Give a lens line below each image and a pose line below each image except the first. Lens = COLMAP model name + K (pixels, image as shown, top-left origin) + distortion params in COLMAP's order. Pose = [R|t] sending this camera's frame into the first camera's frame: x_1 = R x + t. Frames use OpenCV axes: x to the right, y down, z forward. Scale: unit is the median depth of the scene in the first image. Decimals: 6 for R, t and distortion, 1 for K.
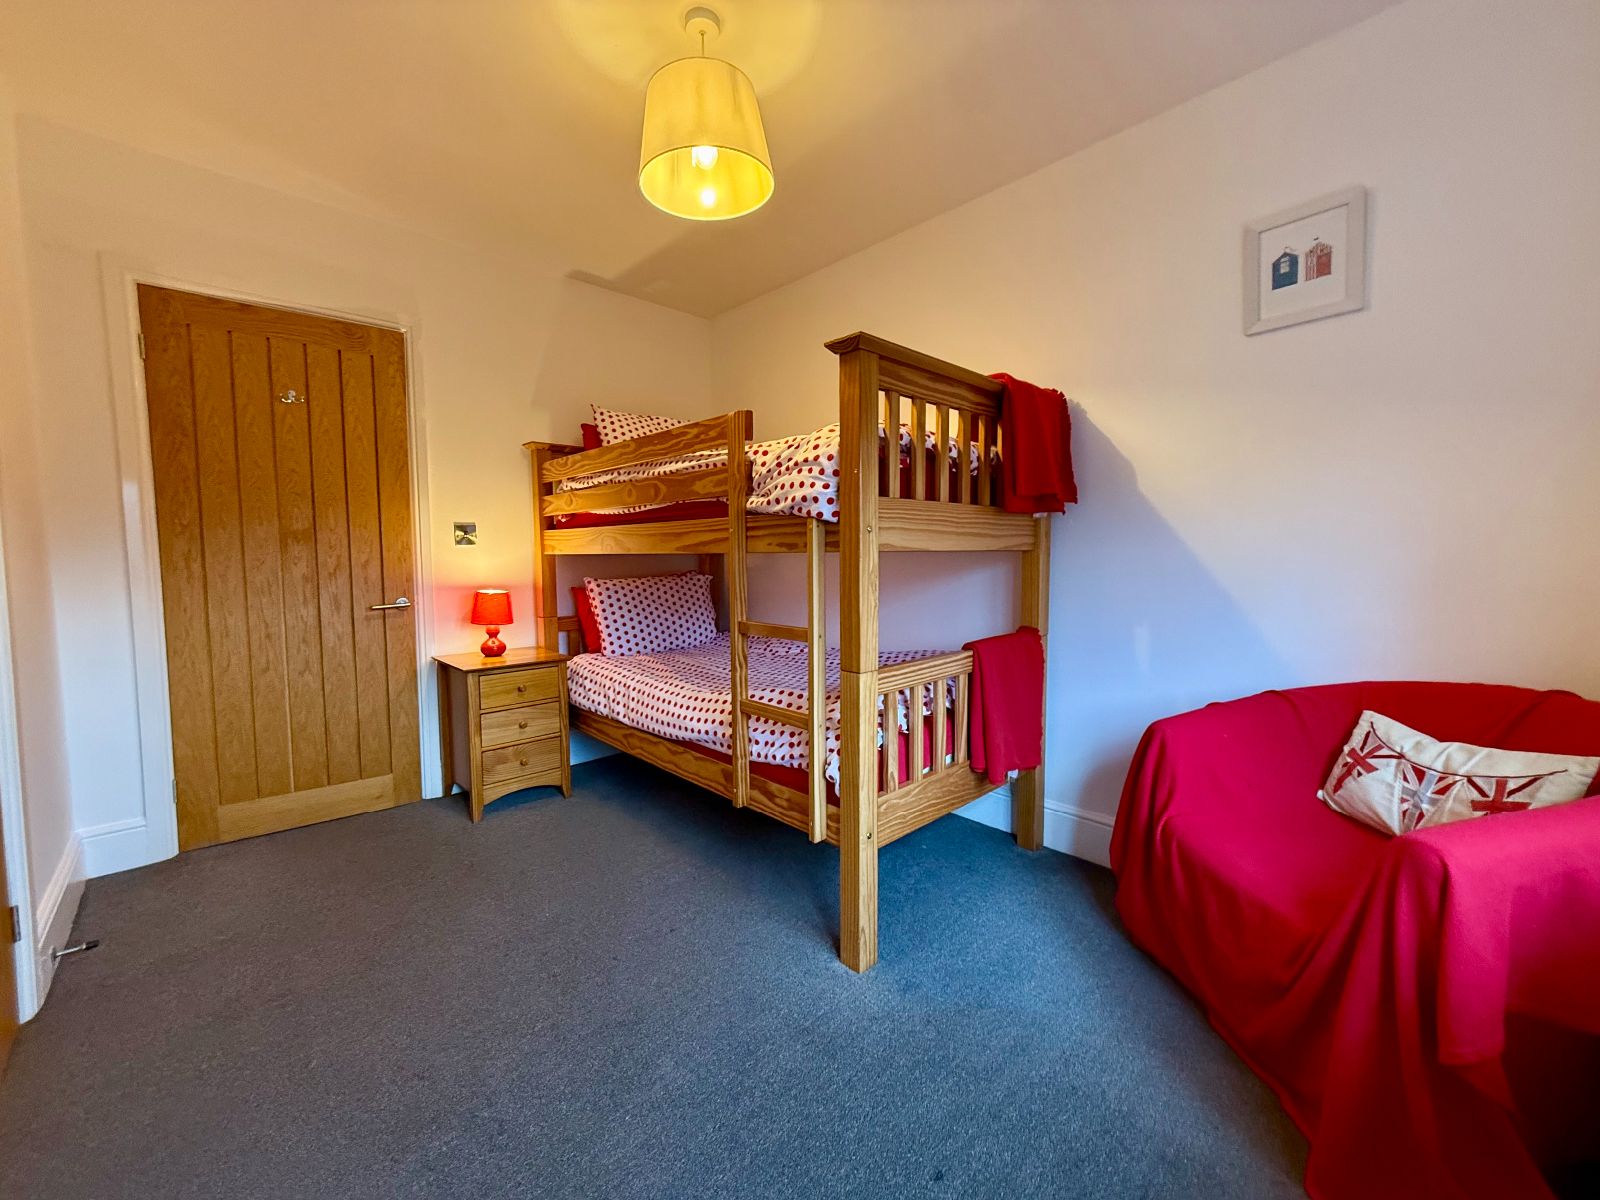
lens RADIAL K [[641.6, 0, 800.0], [0, 641.6, 600.0], [0, 0, 1]] dist [0.000172, -0.000049]
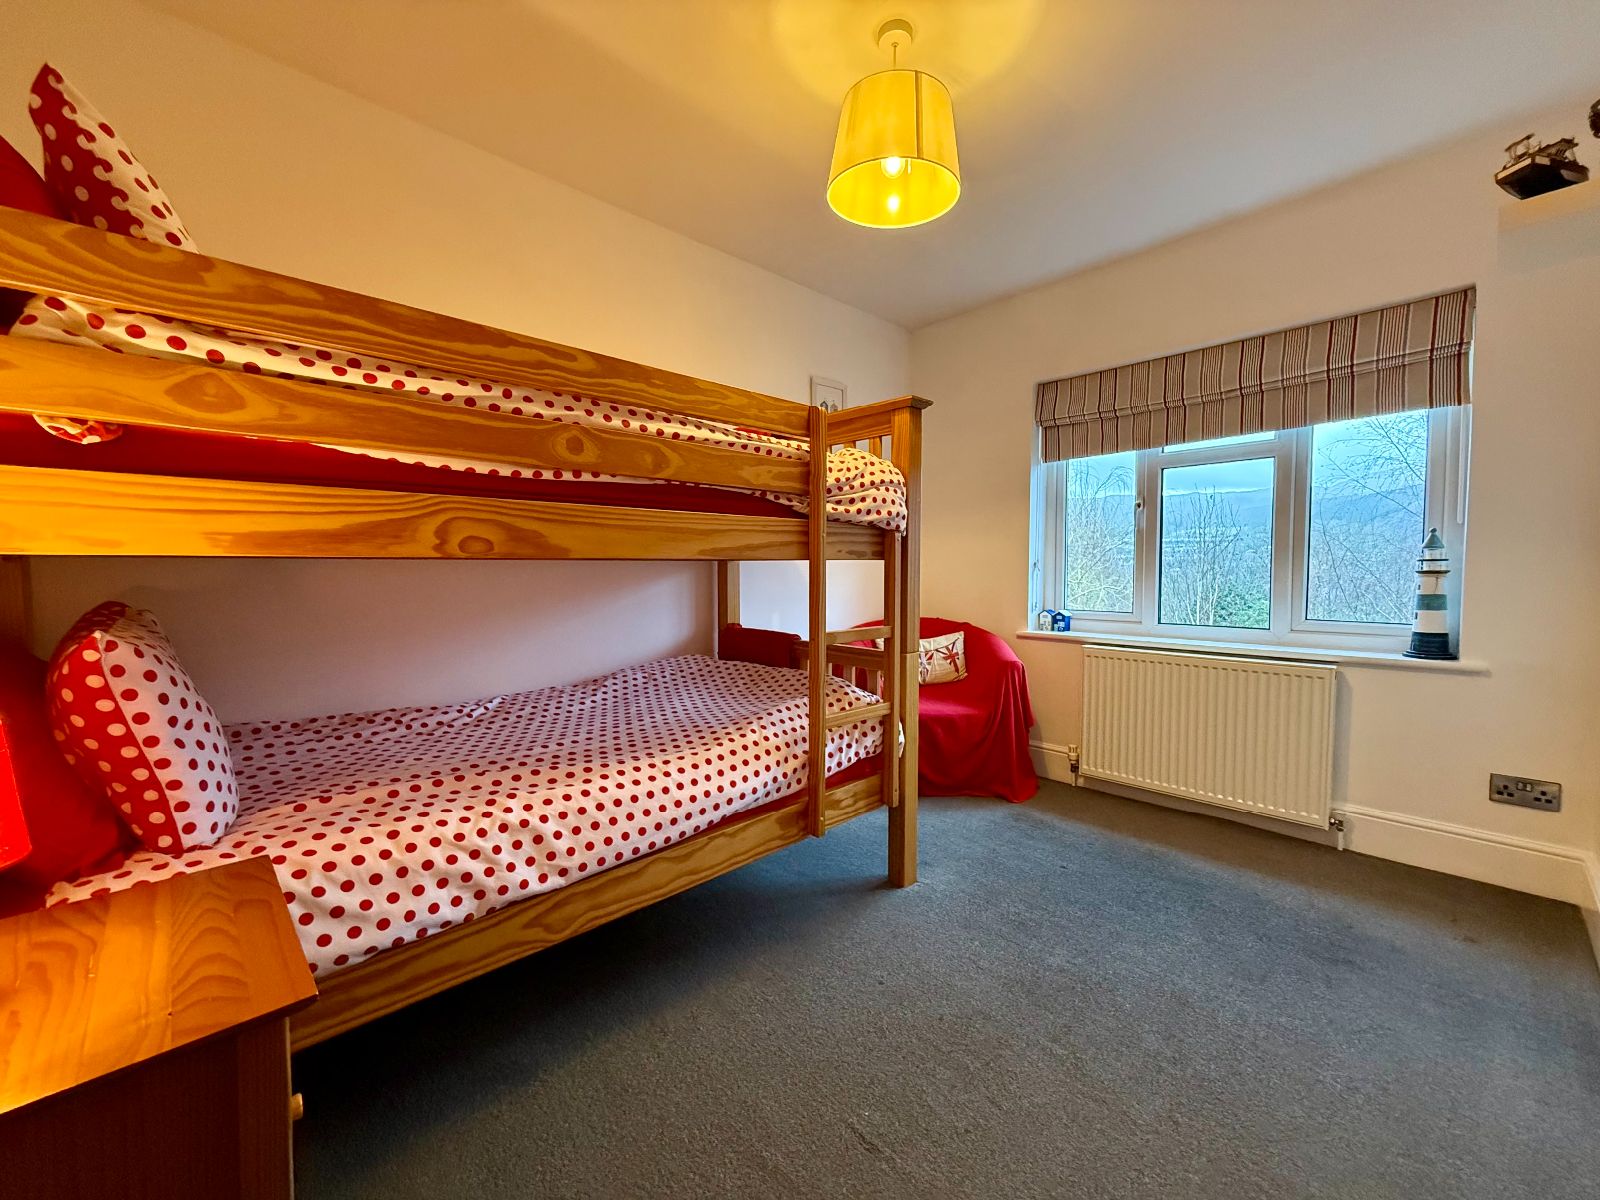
lens RADIAL K [[641.6, 0, 800.0], [0, 641.6, 600.0], [0, 0, 1]] dist [0.000172, -0.000049]
pose [[-0.016515, -0.043750, 0.998906, -0.858595], [0.077367, 0.995991, 0.044902, -0.049272], [-0.996866, 0.078024, -0.013064, 0.875550]]
